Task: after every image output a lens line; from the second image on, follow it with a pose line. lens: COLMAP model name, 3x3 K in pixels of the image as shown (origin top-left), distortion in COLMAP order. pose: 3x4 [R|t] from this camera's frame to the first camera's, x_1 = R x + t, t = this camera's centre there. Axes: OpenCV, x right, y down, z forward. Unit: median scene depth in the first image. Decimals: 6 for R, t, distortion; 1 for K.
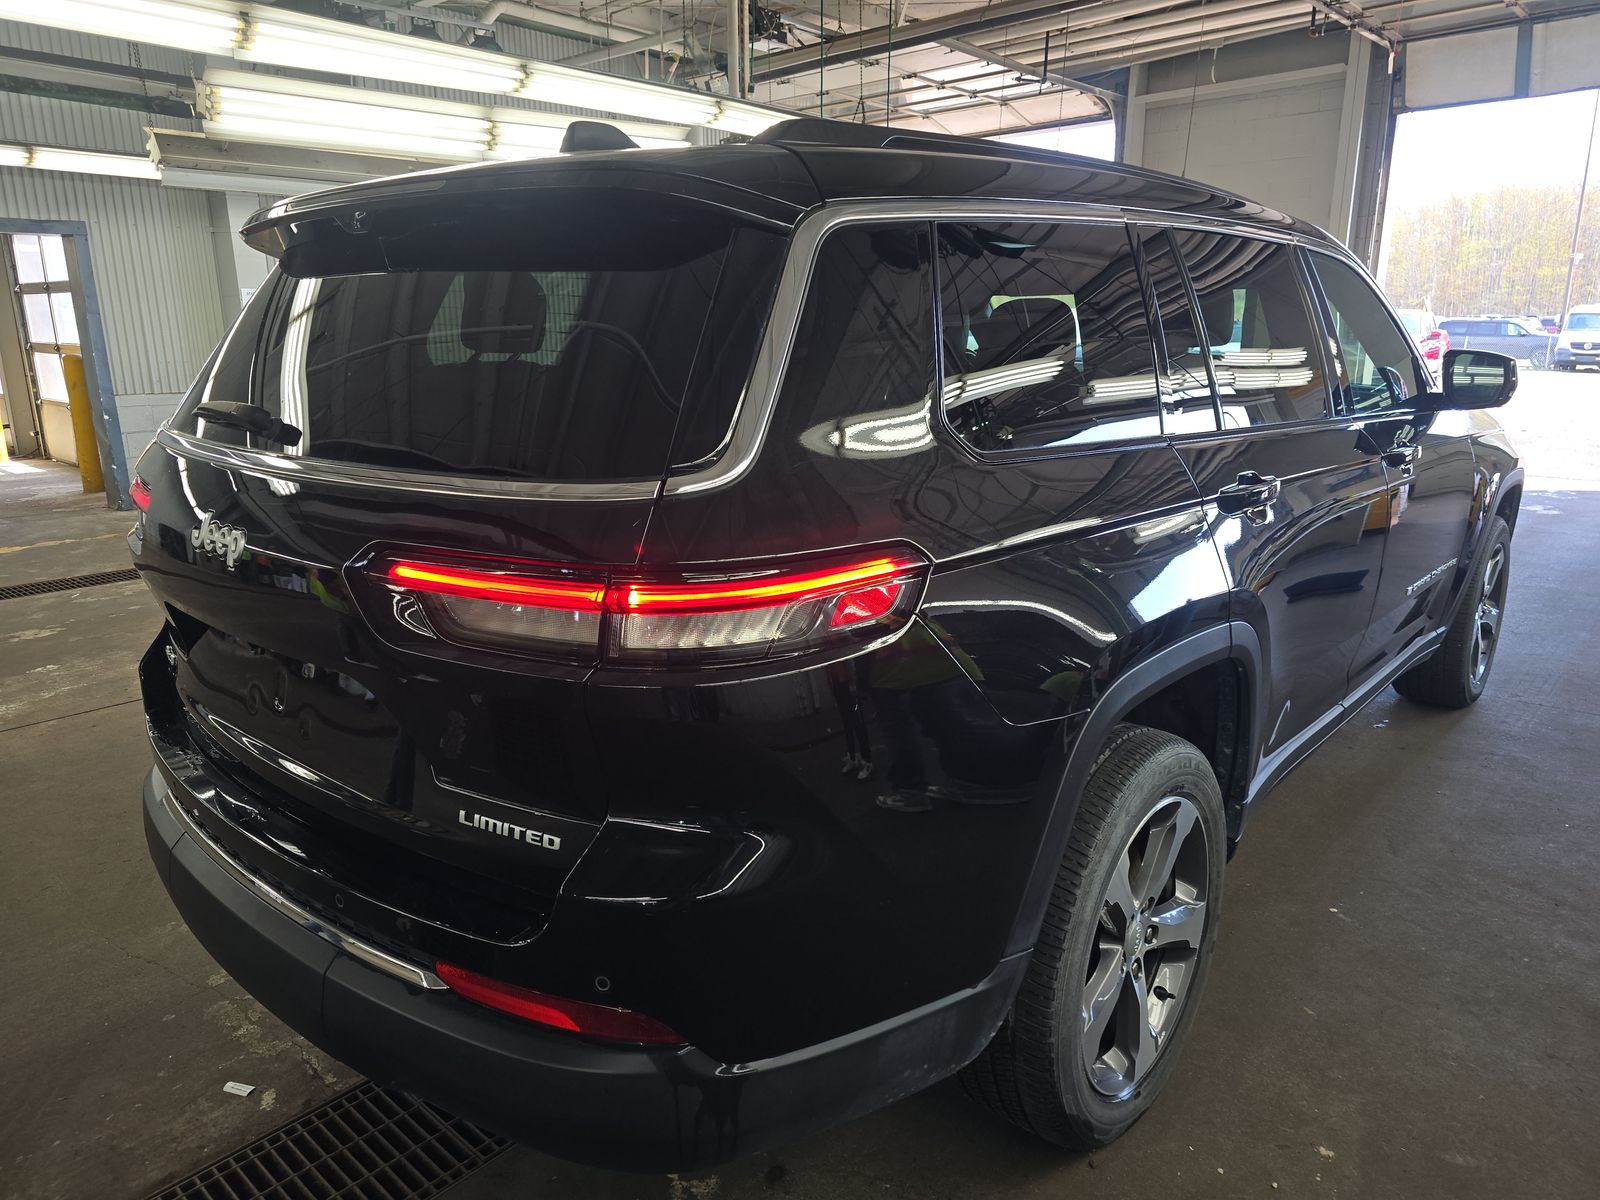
lens RADIAL K [[1084.6, 0, 800.0], [0, 1084.6, 600.0], [0, 0, 1]] dist [-0.006174, -0.004962]
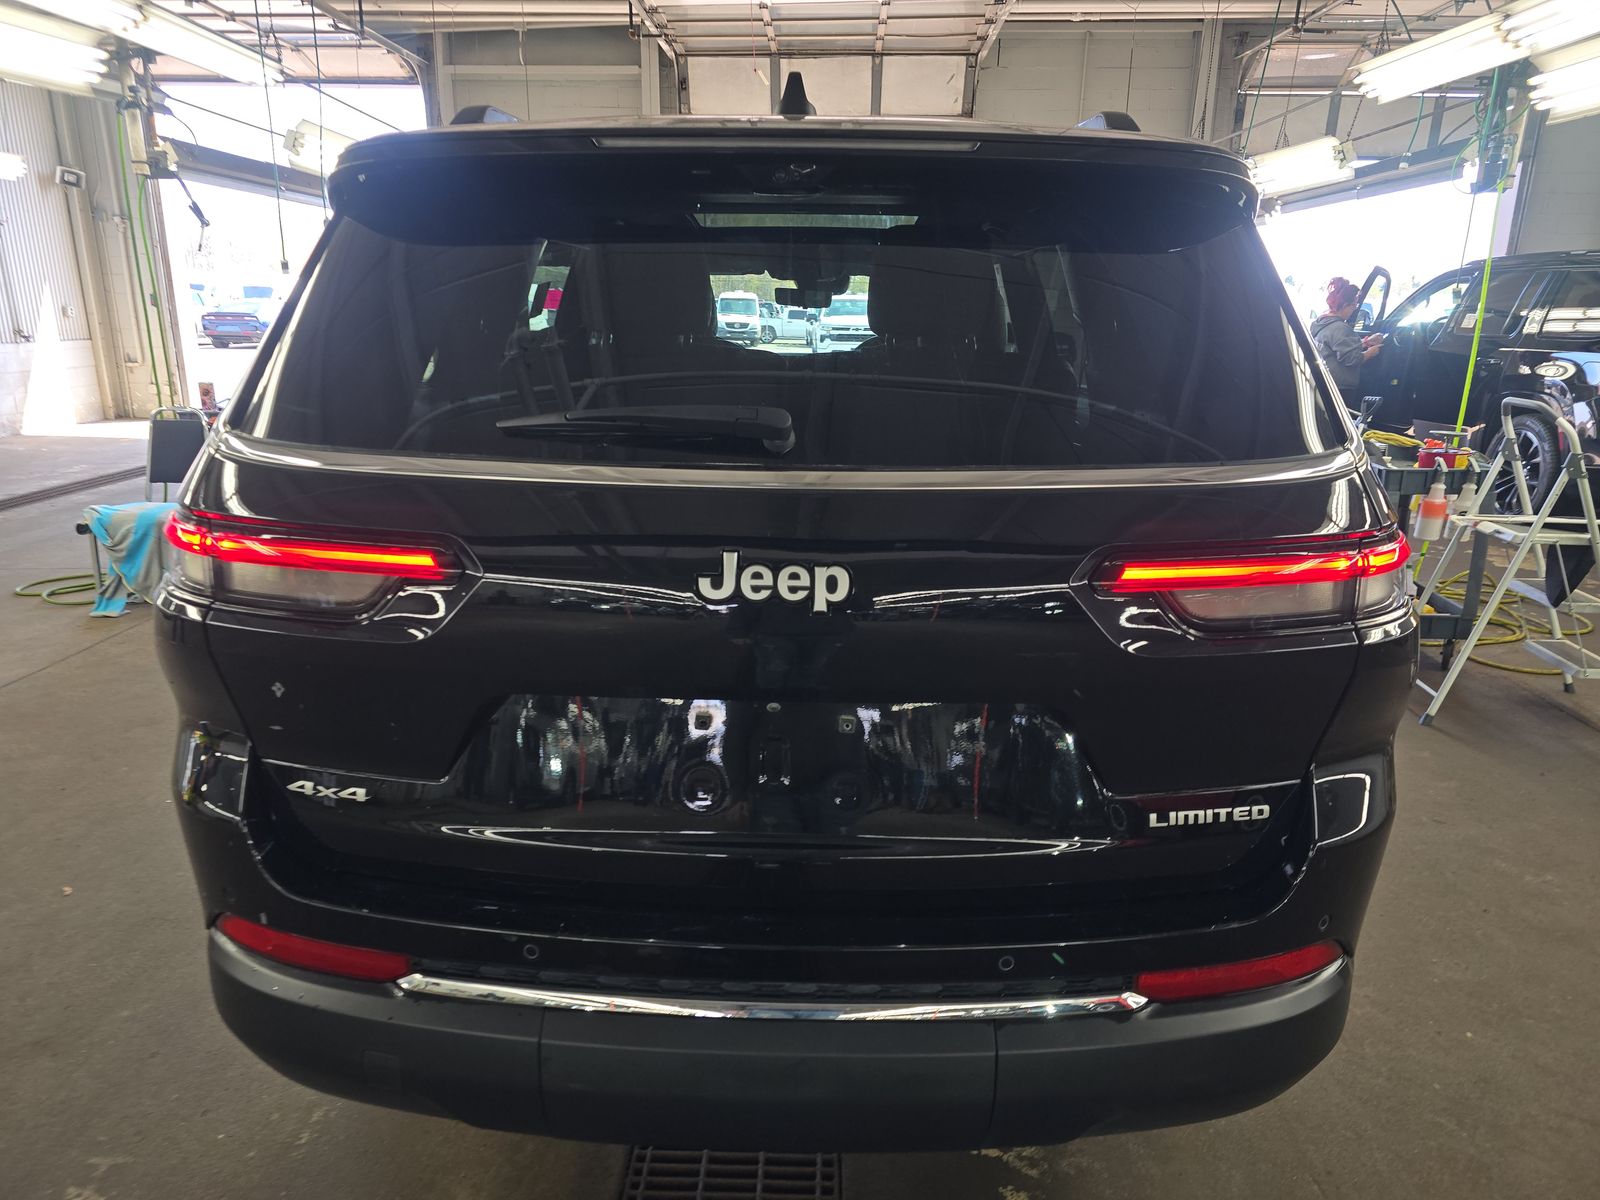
lens RADIAL K [[1084.6, 0, 800.0], [0, 1084.6, 600.0], [0, 0, 1]] dist [-0.006174, -0.004962]
pose [[0.759286, -0.146305, 0.634097, -0.150351], [0.132365, 0.988752, 0.069638, -0.013321], [-0.637153, 0.031057, 0.770112, 0.061158]]
